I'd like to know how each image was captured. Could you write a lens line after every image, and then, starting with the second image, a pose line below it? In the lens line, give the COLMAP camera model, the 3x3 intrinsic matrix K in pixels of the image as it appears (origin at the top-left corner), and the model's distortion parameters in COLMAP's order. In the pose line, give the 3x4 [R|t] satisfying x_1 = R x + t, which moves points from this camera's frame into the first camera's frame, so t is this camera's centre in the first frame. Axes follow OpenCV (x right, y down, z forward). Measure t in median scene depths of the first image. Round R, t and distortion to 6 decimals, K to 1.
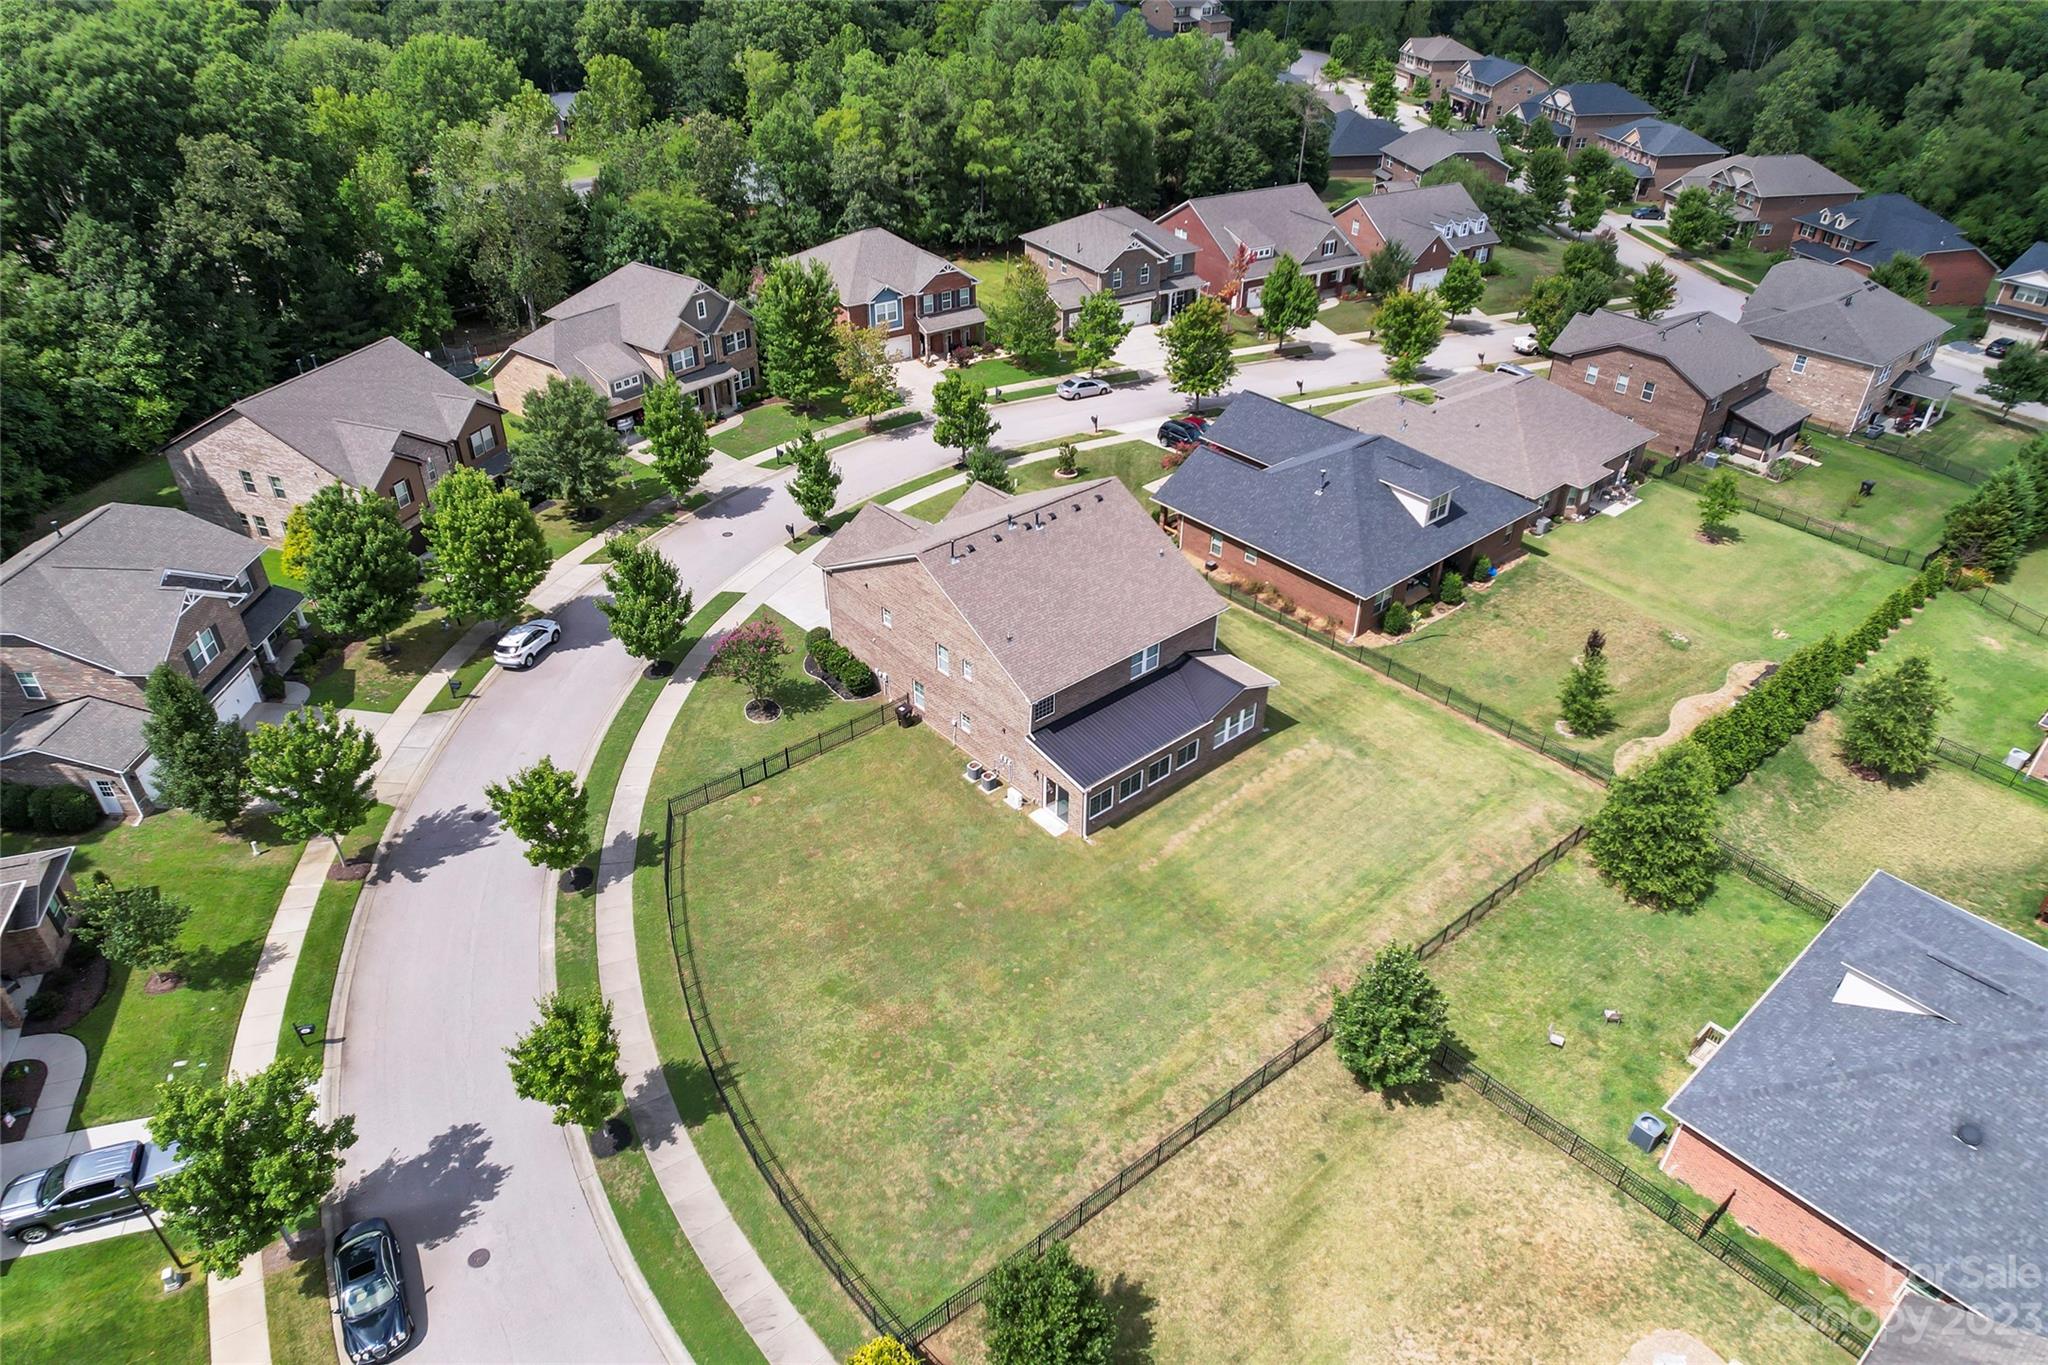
lens RADIAL K [[1311.8, 0, 1024.0], [0, 1311.8, 682.5], [0, 0, 1]] dist [-0.068313, 0.065729]
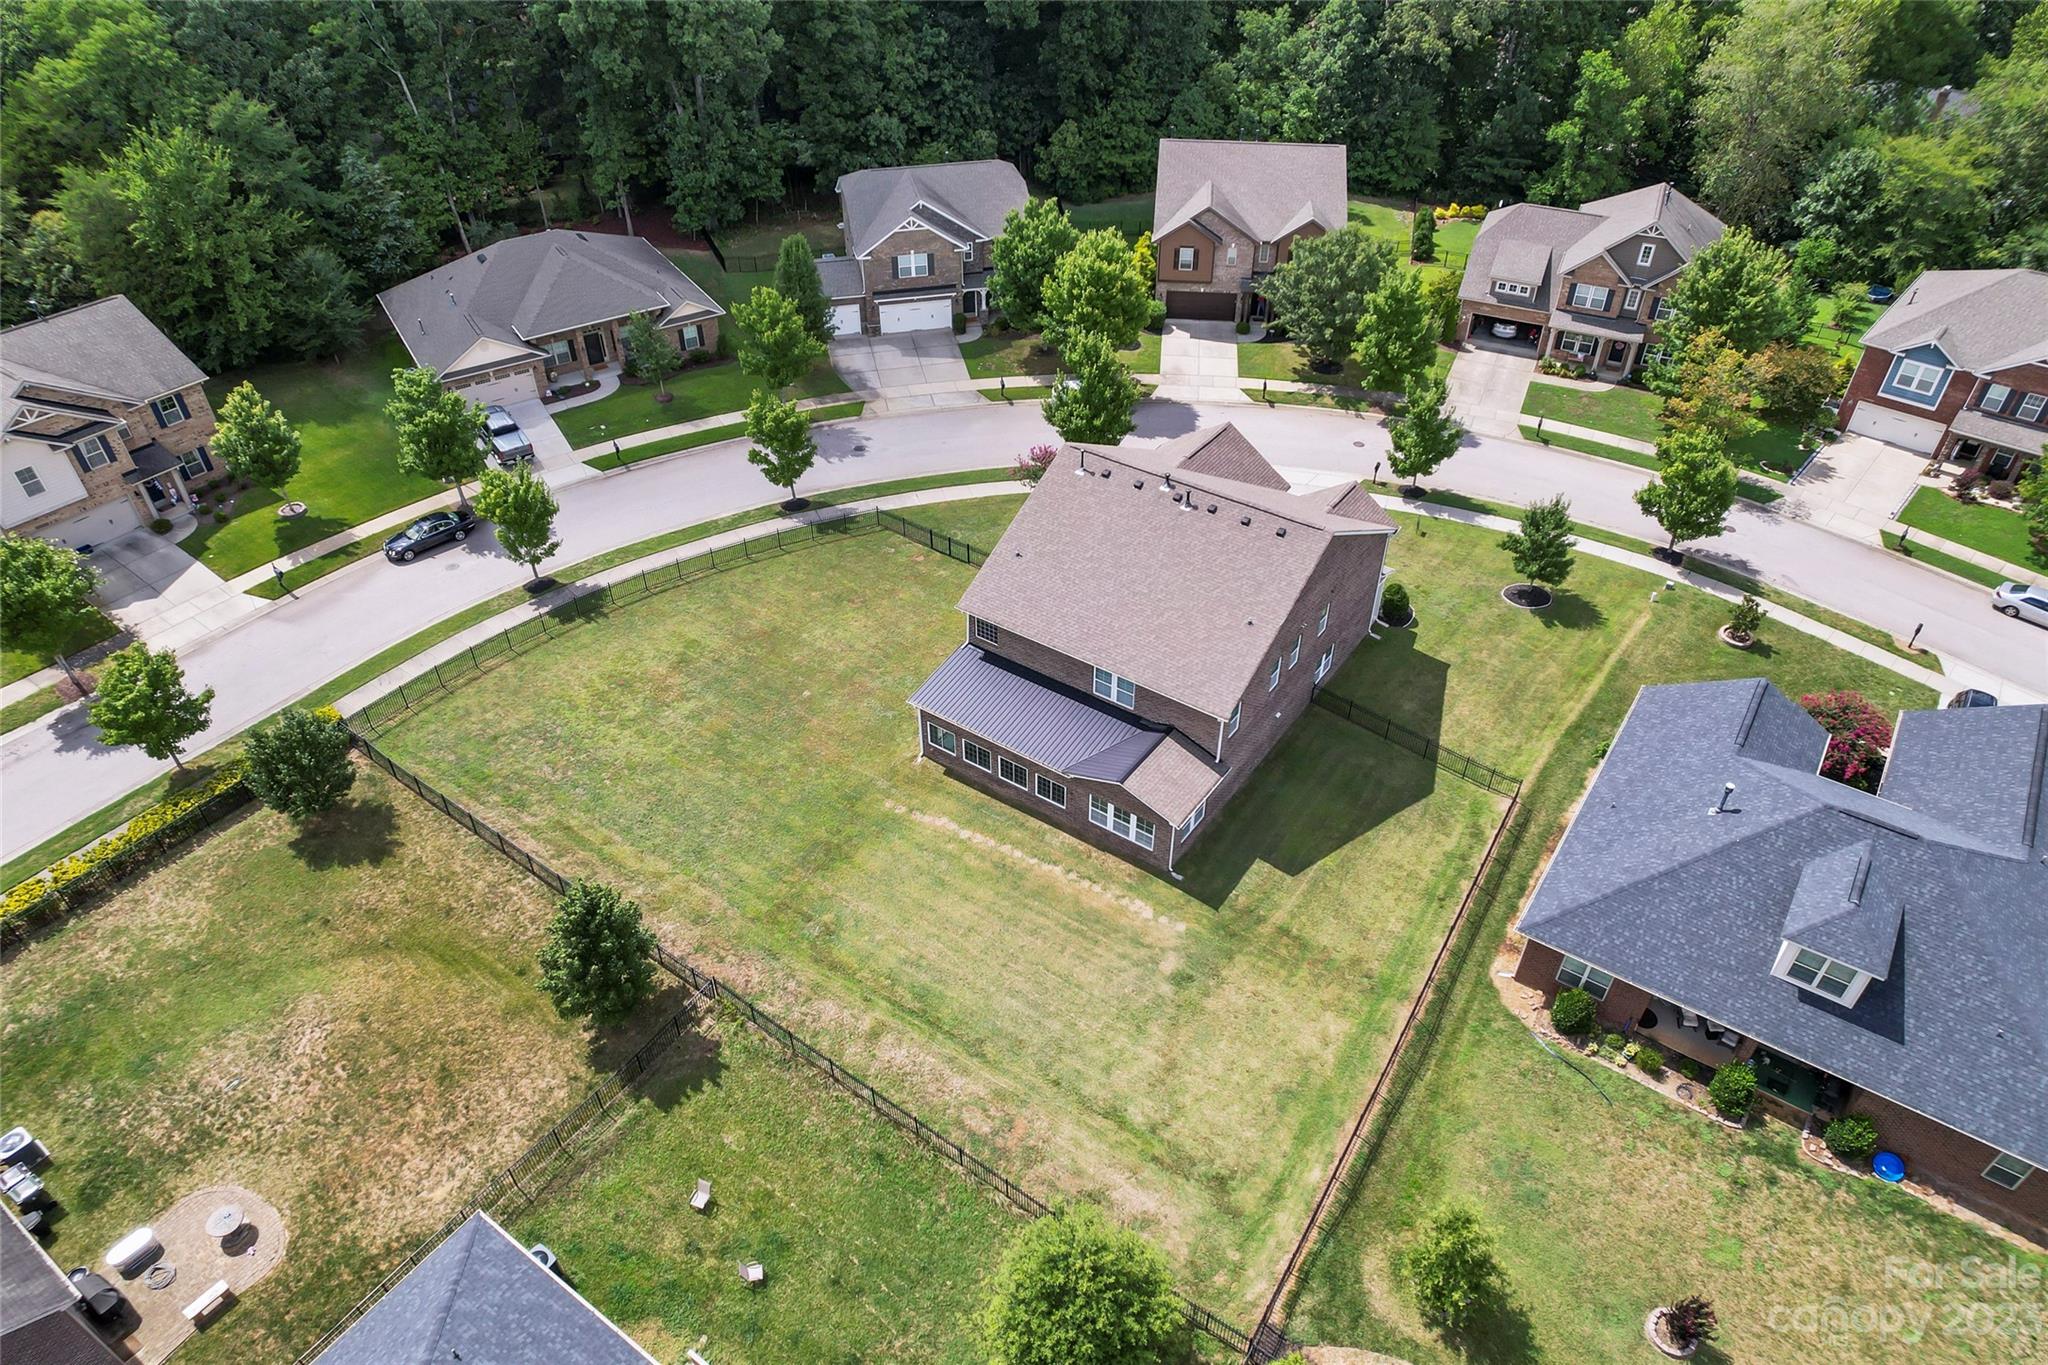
lens RADIAL K [[1311.8, 0, 1024.0], [0, 1311.8, 682.5], [0, 0, 1]] dist [-0.068313, 0.065729]
pose [[0.246535, 0.607495, -0.755096, 0.474951], [-0.533338, 0.735594, 0.417673, -0.226730], [0.809179, 0.299751, 0.505350, 0.347568]]
